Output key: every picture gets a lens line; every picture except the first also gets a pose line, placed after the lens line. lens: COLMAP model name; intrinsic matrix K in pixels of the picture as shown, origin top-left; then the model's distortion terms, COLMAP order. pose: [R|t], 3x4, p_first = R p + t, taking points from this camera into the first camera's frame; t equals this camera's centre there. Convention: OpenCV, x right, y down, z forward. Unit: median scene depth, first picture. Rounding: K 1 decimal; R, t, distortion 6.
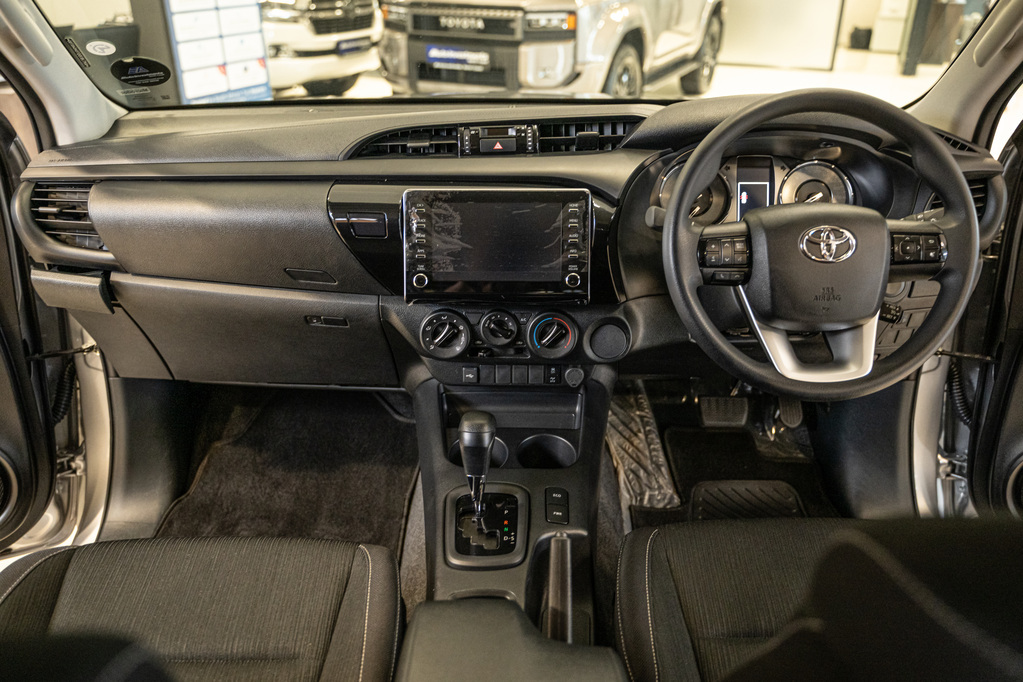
lens RADIAL K [[842.7, 0, 511.1], [0, 842.7, 340.9], [0, 0, 1]] dist [-0.001814, -0.009657]
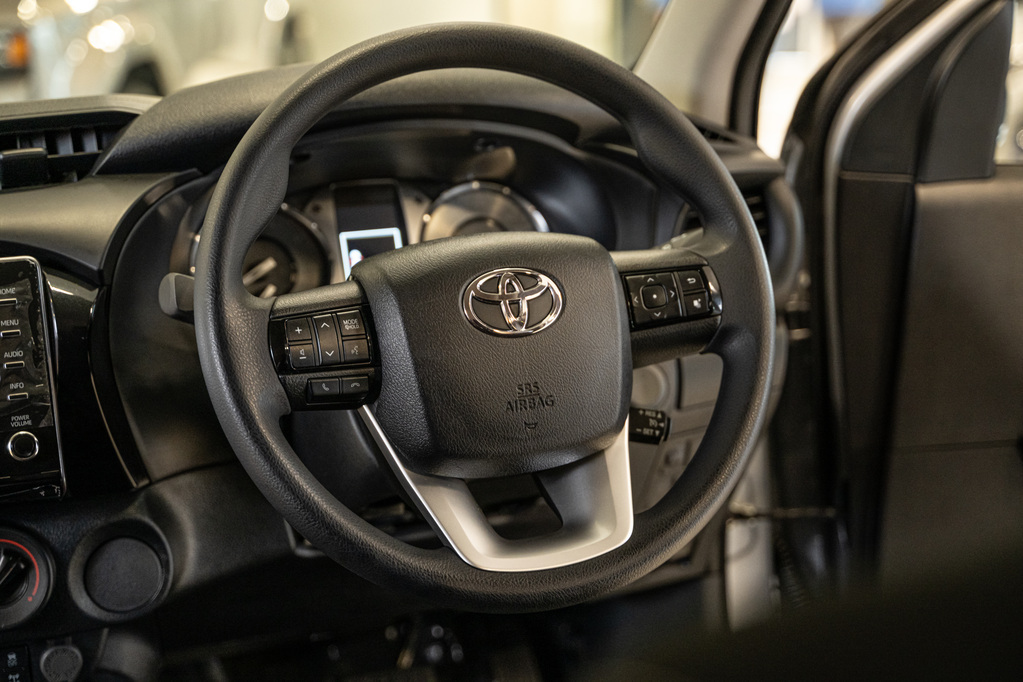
lens RADIAL K [[1598.5, 0, 511.7], [0, 1598.5, 341.0], [0, 0, 1]] dist [-0.023170, 0.000000]
pose [[0.936717, -0.106146, 0.333608, 0.038191], [0.168737, 0.971825, -0.164573, 0.063796], [-0.306740, 0.210450, 0.928236, 0.077988]]
